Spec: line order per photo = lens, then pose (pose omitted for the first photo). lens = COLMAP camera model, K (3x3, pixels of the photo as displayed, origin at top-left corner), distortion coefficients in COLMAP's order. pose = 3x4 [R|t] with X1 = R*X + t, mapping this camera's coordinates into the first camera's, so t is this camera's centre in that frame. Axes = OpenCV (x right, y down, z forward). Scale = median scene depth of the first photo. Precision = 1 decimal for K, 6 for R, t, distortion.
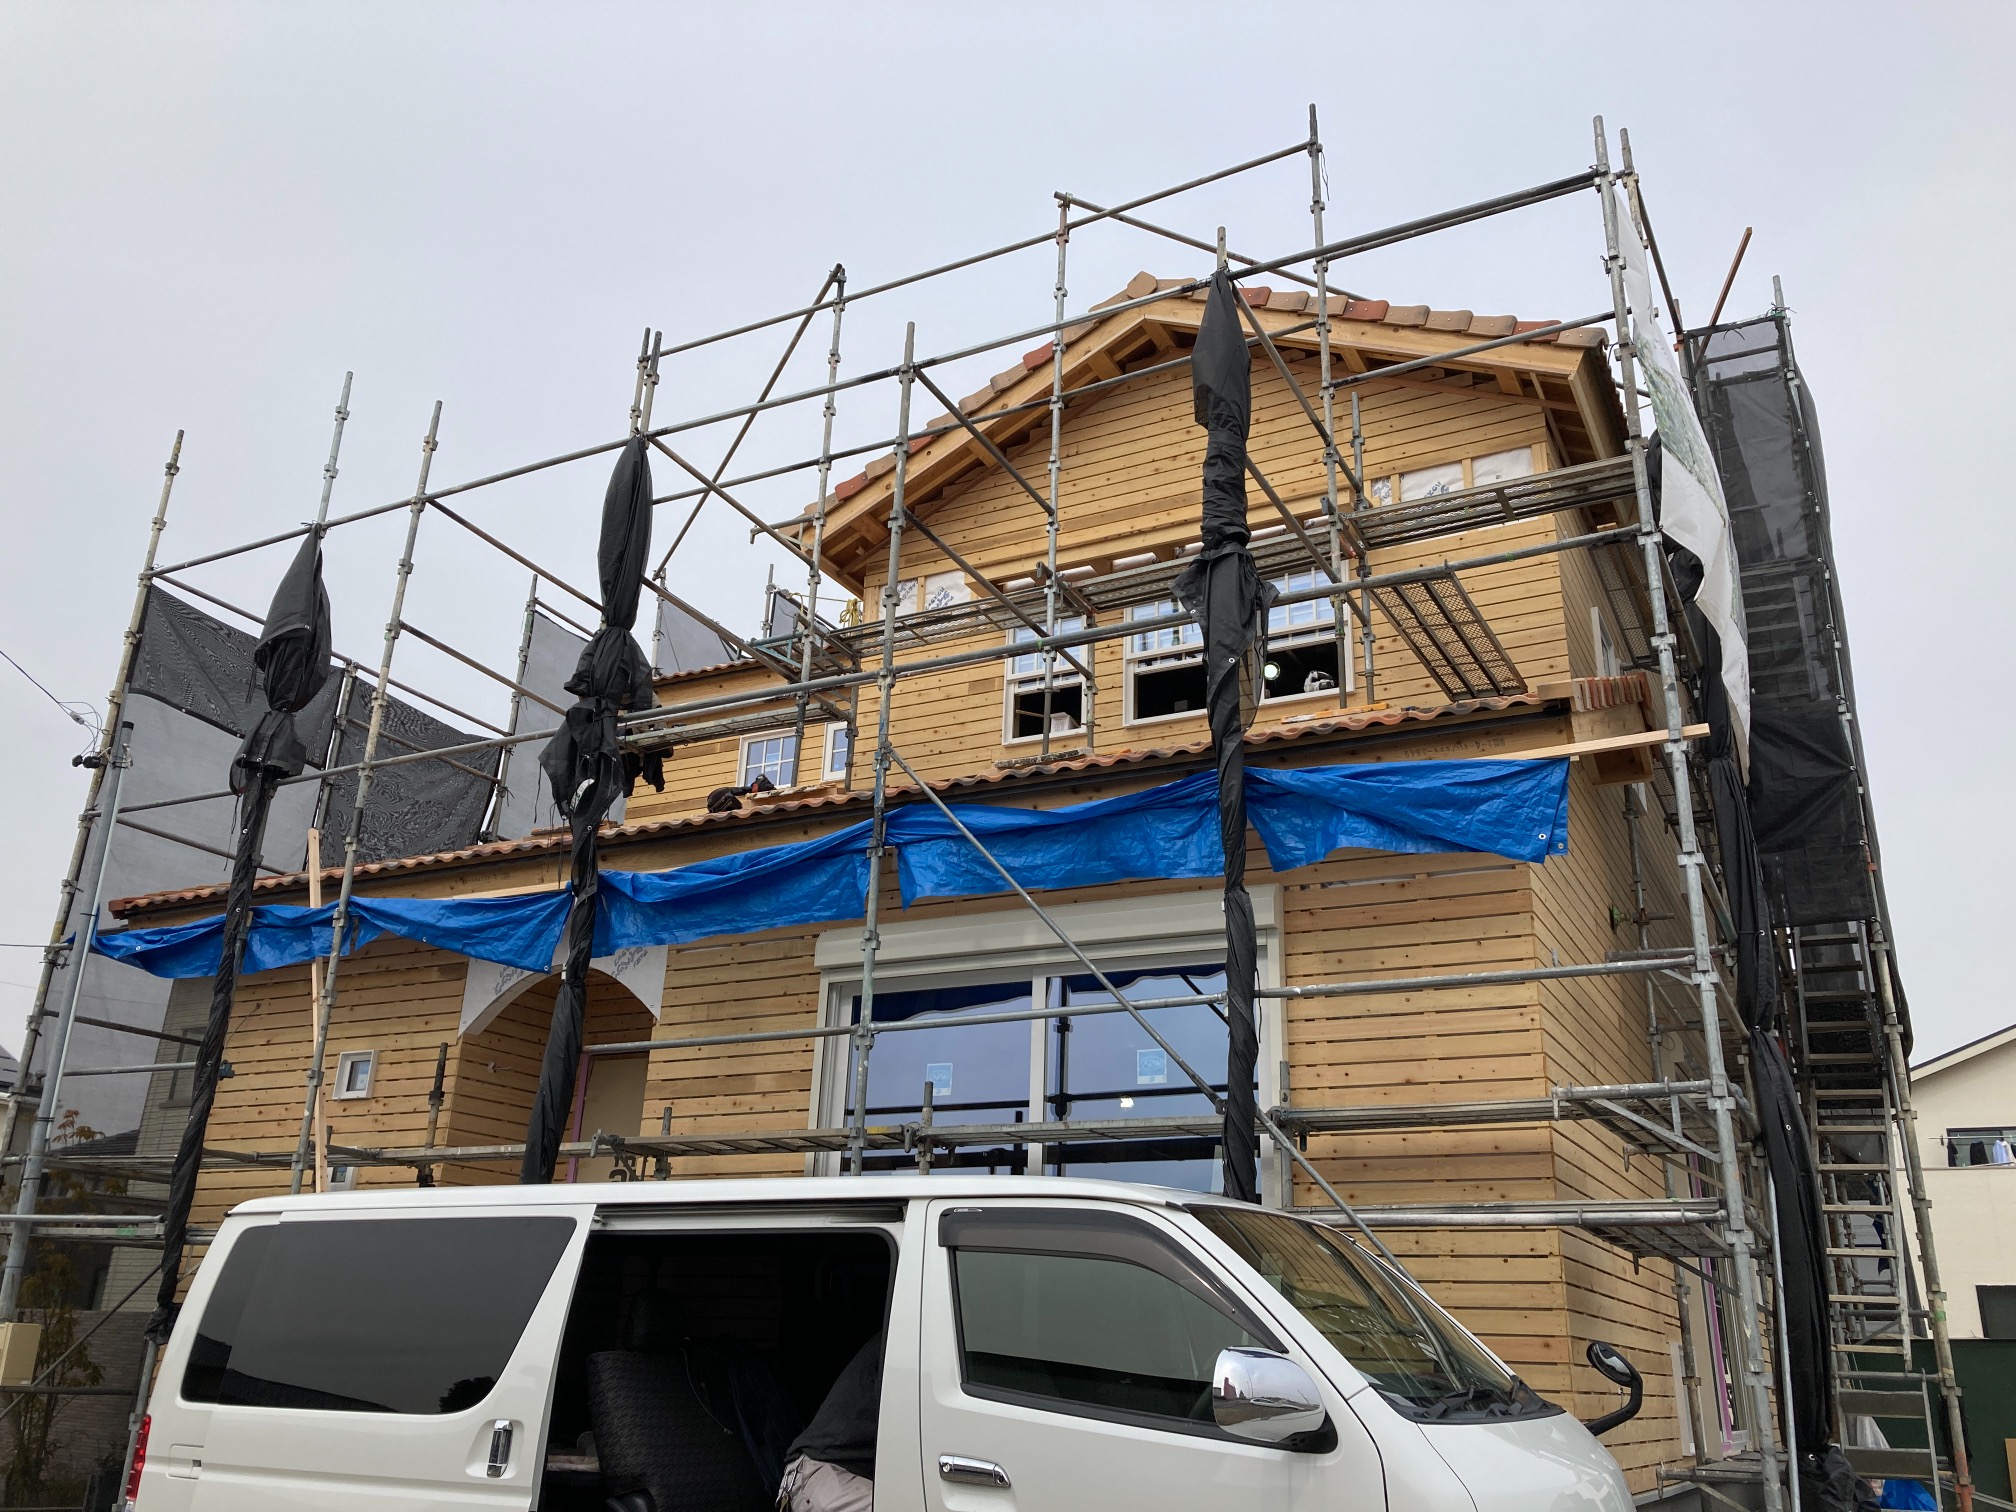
lens RADIAL K [[1624.5, 0, 1008.0], [0, 1624.5, 756.0], [0, 0, 1]] dist [0.037459, -0.002542]
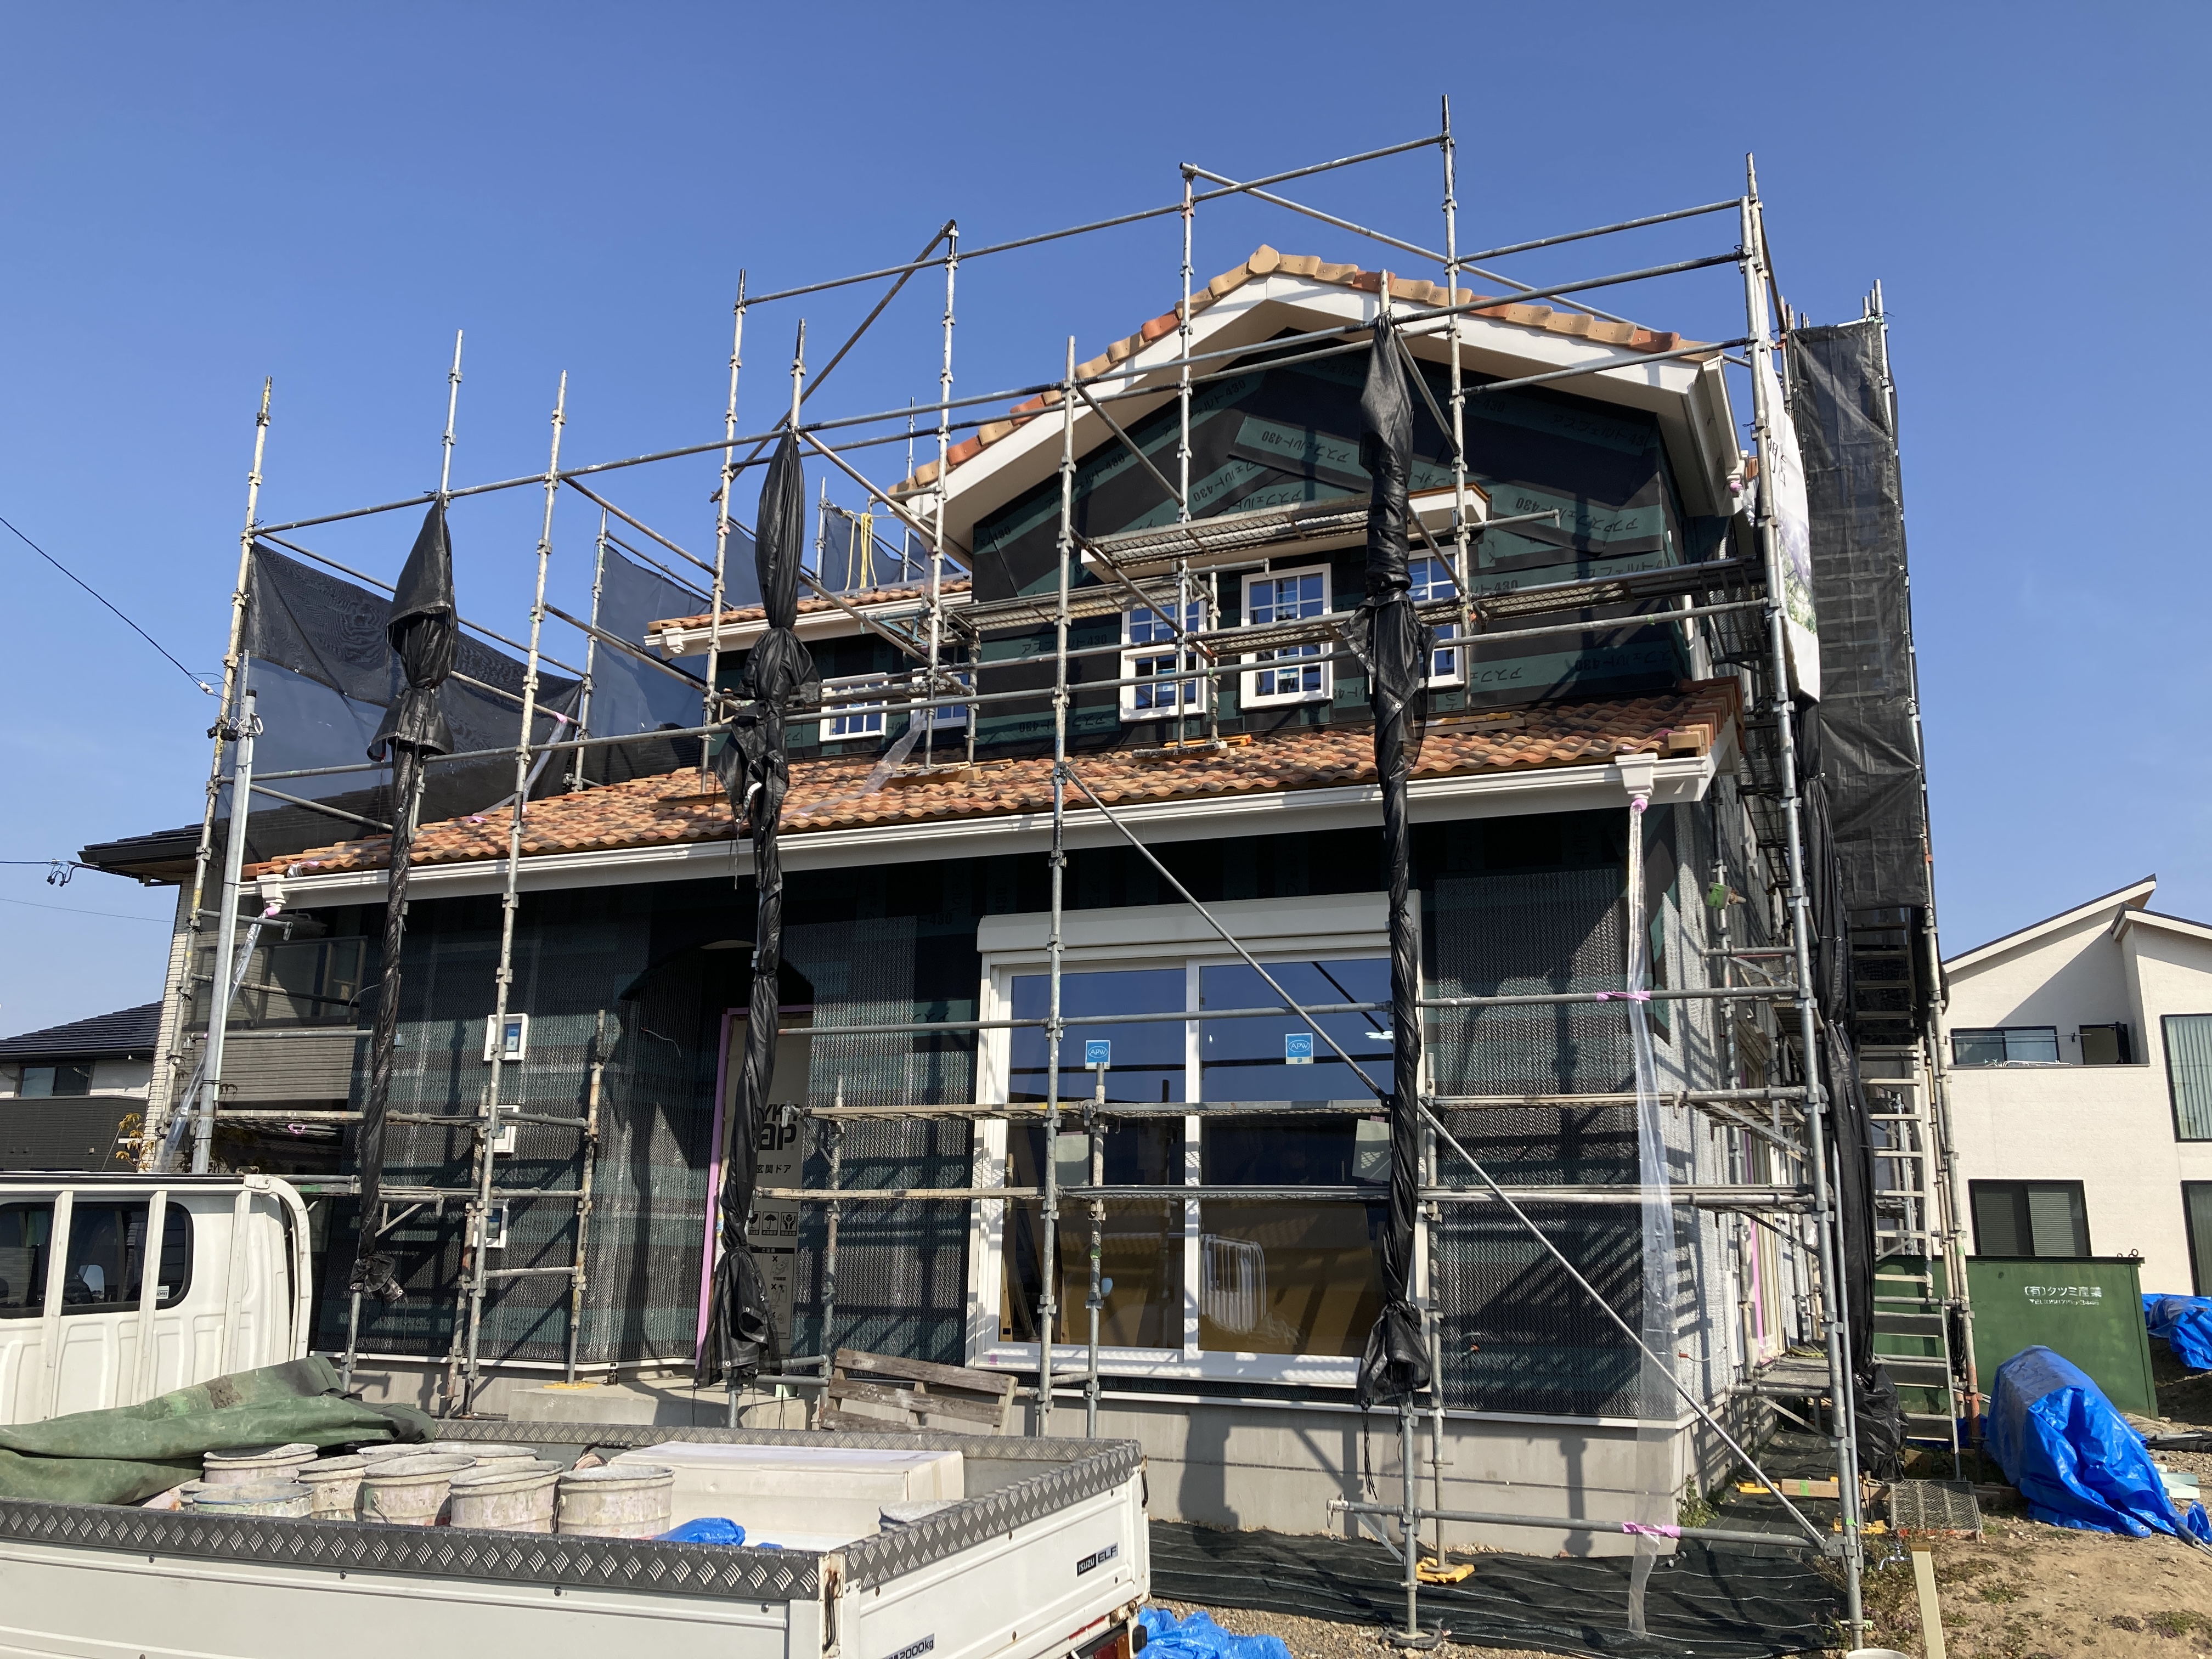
lens RADIAL K [[1782.5, 0, 1106.0], [0, 1782.5, 829.5], [0, 0, 1]] dist [0.037459, -0.002542]
pose [[0.997270, 0.004811, 0.073685, -0.109590], [-0.013965, 0.992156, 0.124223, -0.088629], [-0.072509, -0.124913, 0.989515, -0.146880]]
